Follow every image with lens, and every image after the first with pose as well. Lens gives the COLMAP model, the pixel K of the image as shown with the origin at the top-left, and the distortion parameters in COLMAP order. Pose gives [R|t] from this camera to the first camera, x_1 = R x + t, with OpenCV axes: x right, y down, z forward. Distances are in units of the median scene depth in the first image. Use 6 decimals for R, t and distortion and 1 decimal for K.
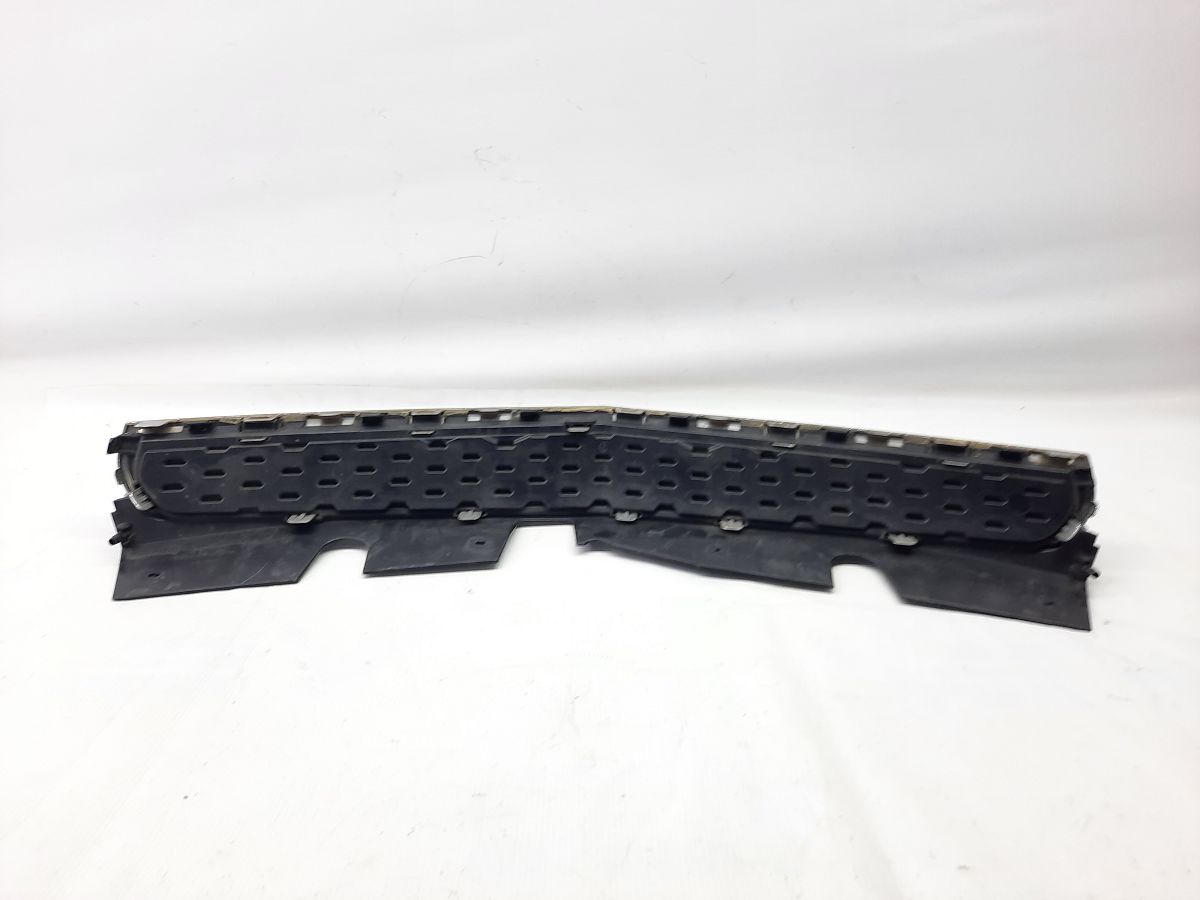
lens RADIAL K [[834.0, 0, 597.5], [0, 834.0, 441.2], [0, 0, 1]] dist [0.040331, -0.019729]
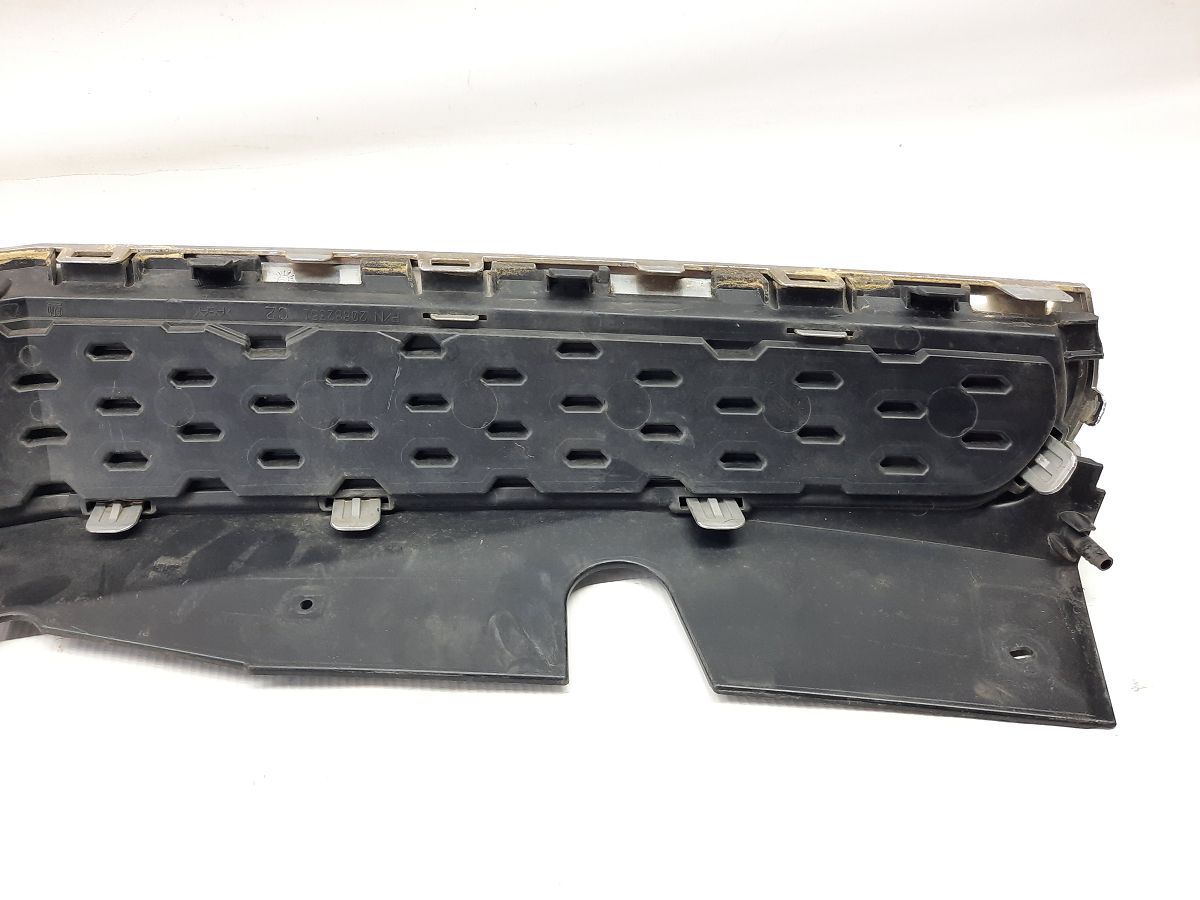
lens RADIAL K [[834.0, 0, 593.2], [0, 834.0, 460.6], [0, 0, 1]] dist [0.040331, -0.019729]
pose [[0.976100, -0.137682, 0.168142, 0.215319], [0.077527, 0.943407, 0.322447, -0.061572], [-0.203022, -0.301706, 0.931534, 0.569077]]
